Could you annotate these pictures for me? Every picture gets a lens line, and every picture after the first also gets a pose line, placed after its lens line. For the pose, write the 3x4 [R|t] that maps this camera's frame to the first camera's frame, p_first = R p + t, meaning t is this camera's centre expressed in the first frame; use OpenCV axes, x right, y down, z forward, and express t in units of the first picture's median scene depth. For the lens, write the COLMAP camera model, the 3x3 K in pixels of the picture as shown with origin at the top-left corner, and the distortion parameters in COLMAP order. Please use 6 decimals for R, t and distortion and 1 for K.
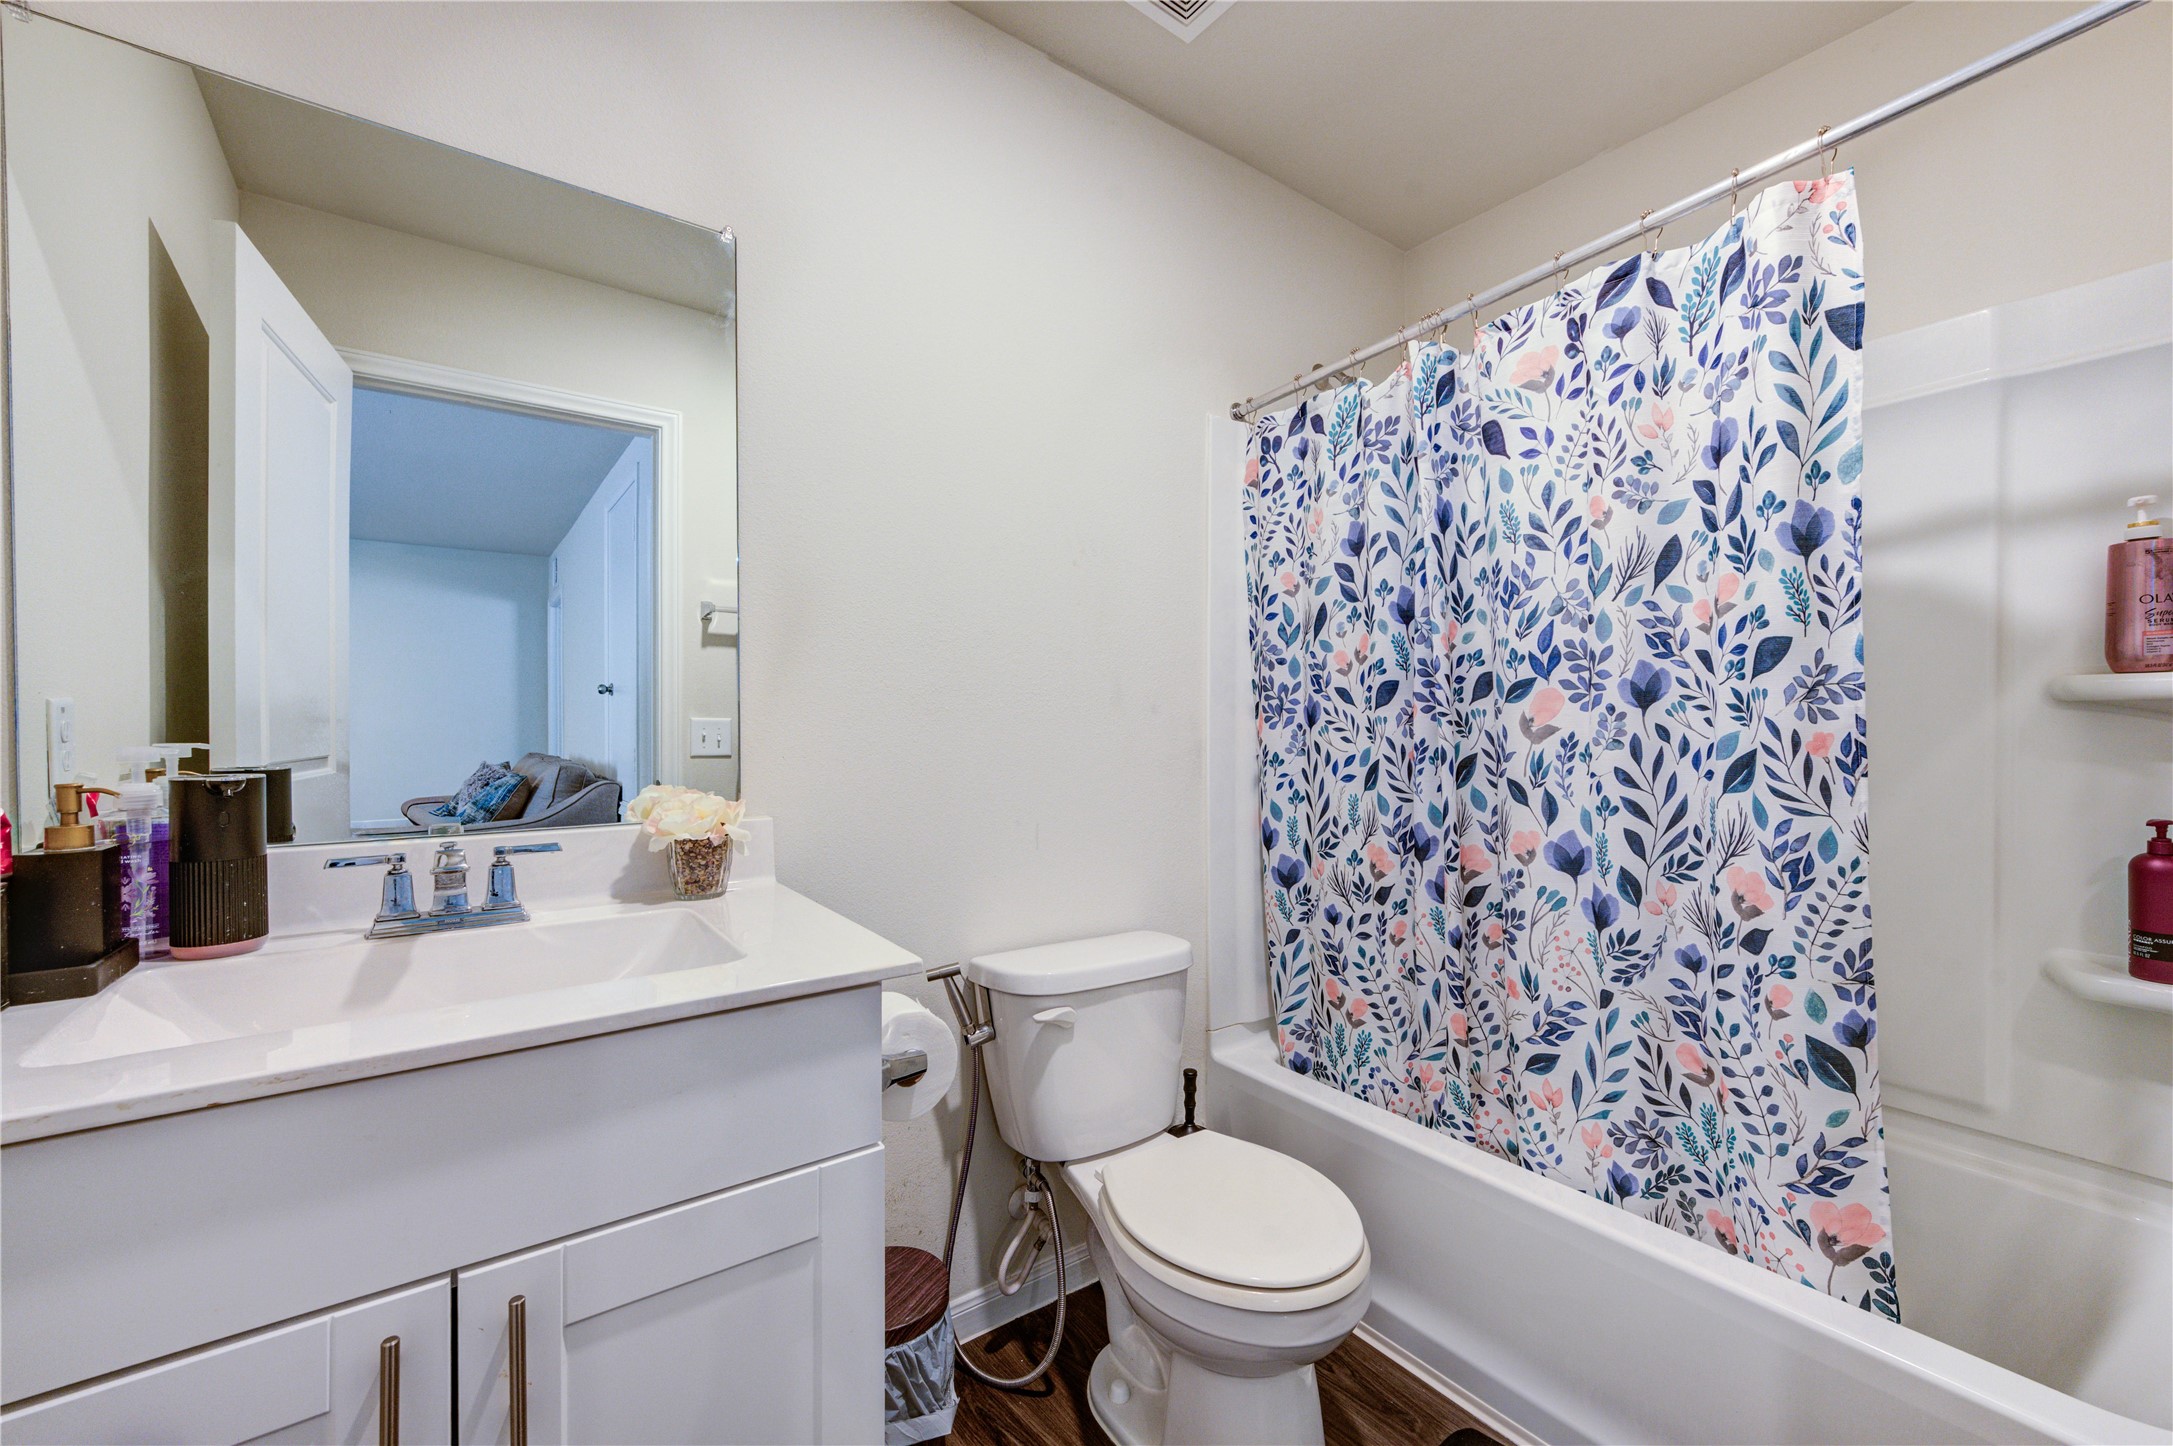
lens RADIAL K [[852.1, 0, 1086.2], [0, 852.1, 721.9], [0, 0, 1]] dist [0.002718, -0.000720]
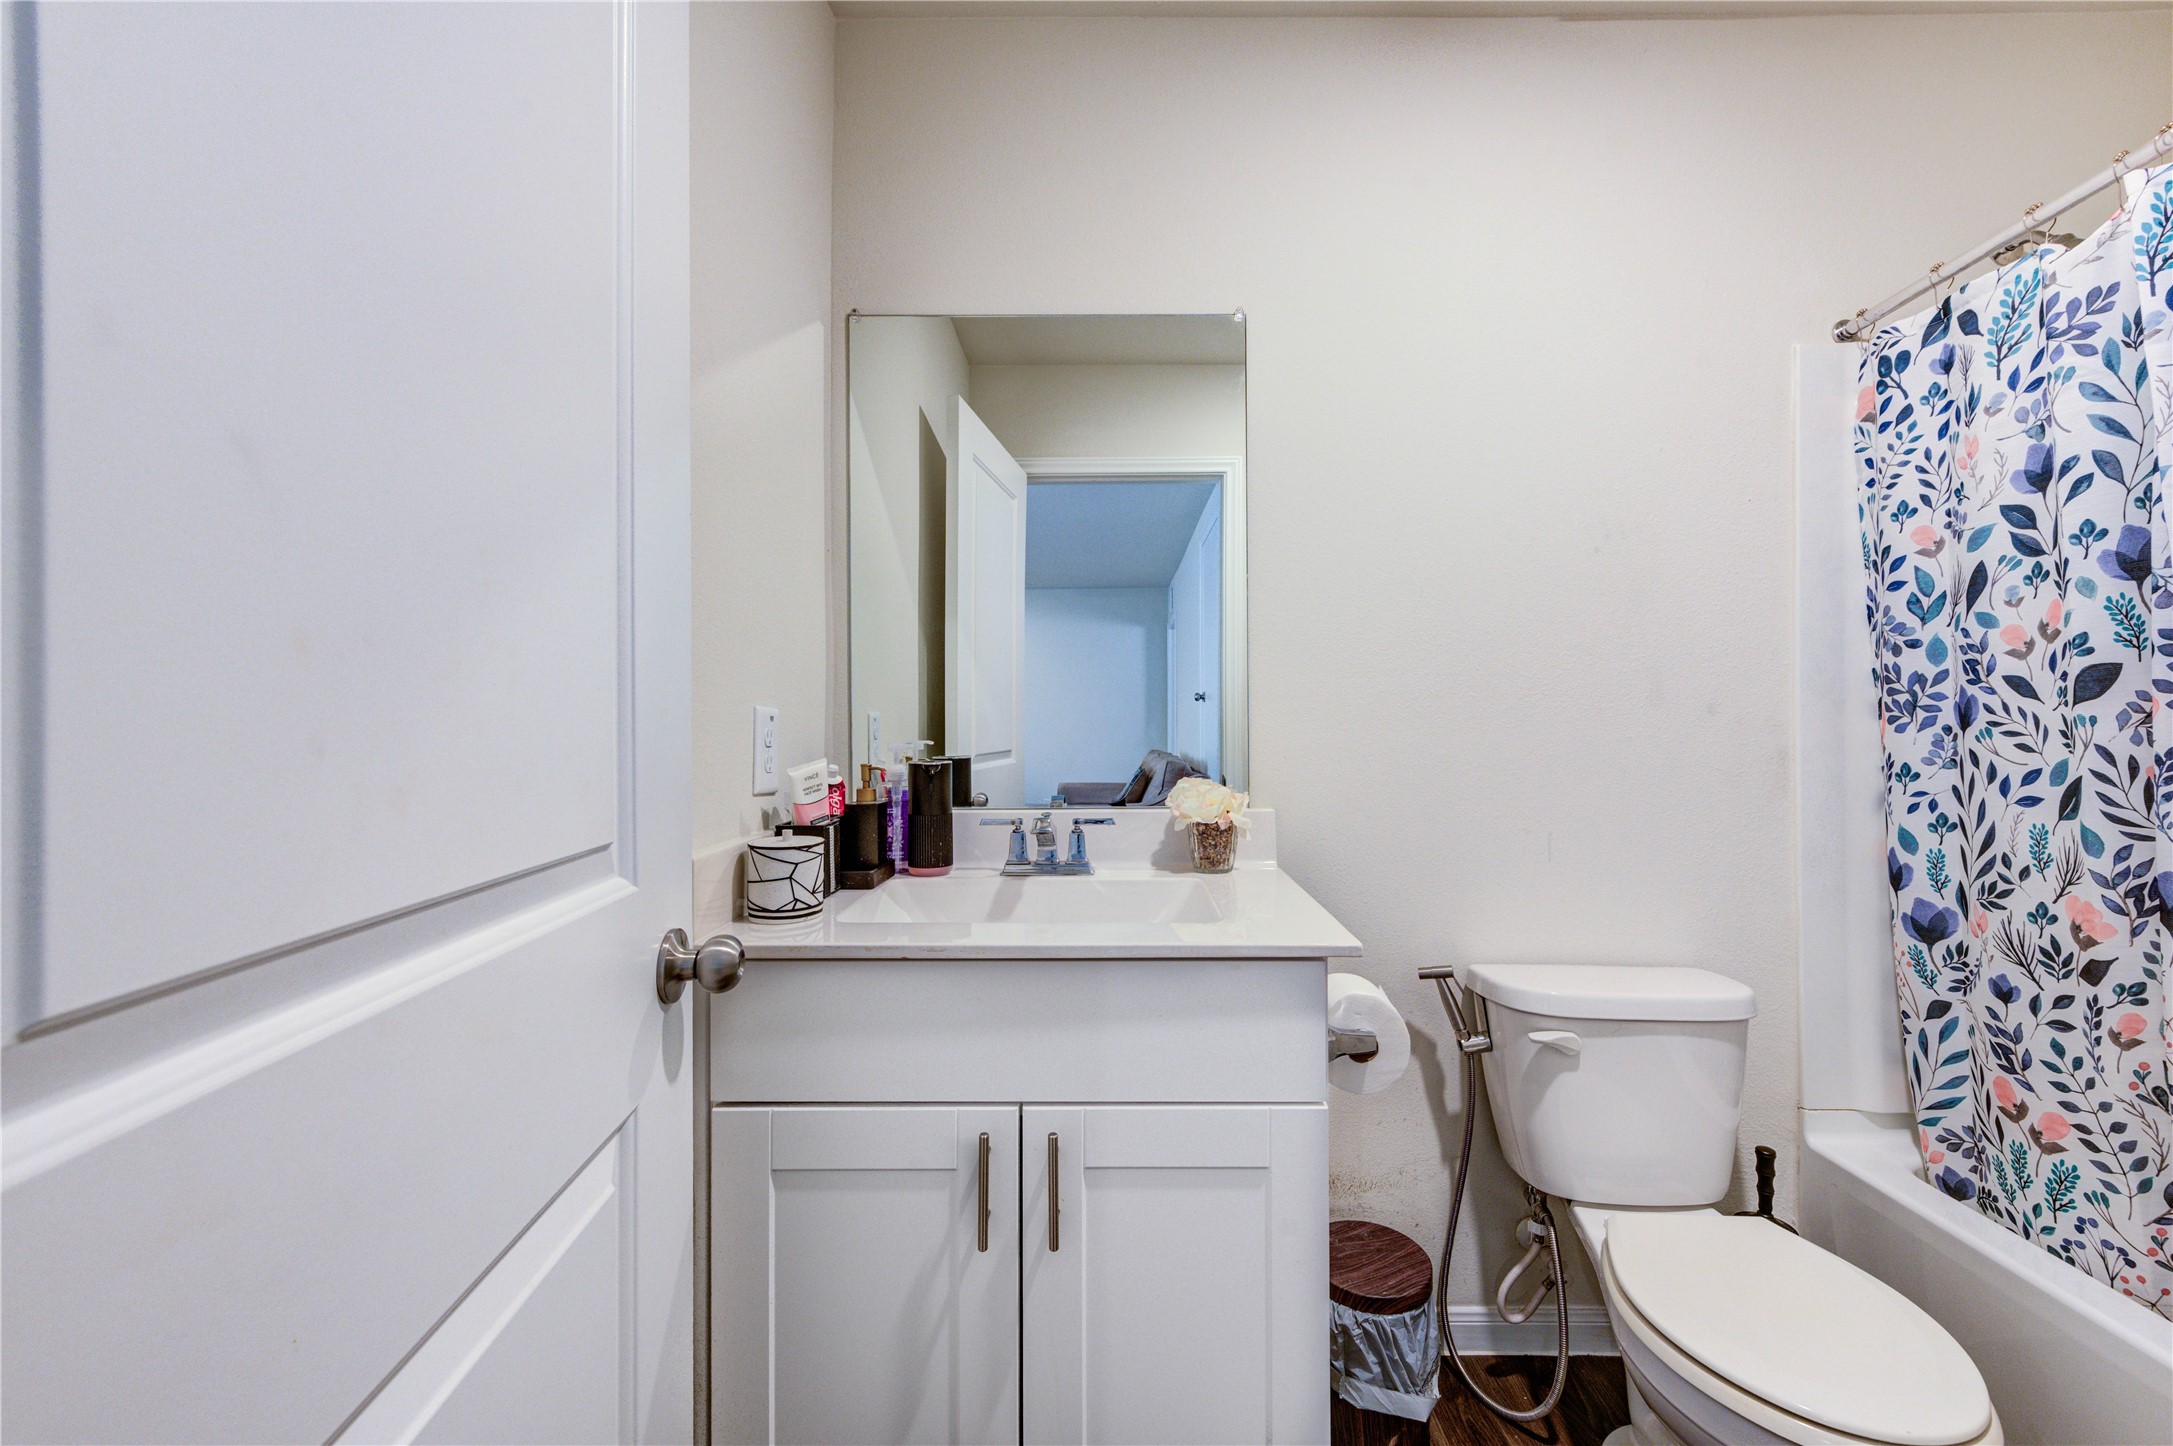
lens RADIAL K [[852.1, 0, 1118.3], [0, 852.1, 709.8], [0, 0, 1]] dist [0.002718, -0.000720]
pose [[0.805821, -0.013808, -0.591998, 0.120324], [0.003625, 0.999824, -0.018387, -0.000739], [0.592148, 0.012670, 0.805730, -0.038255]]
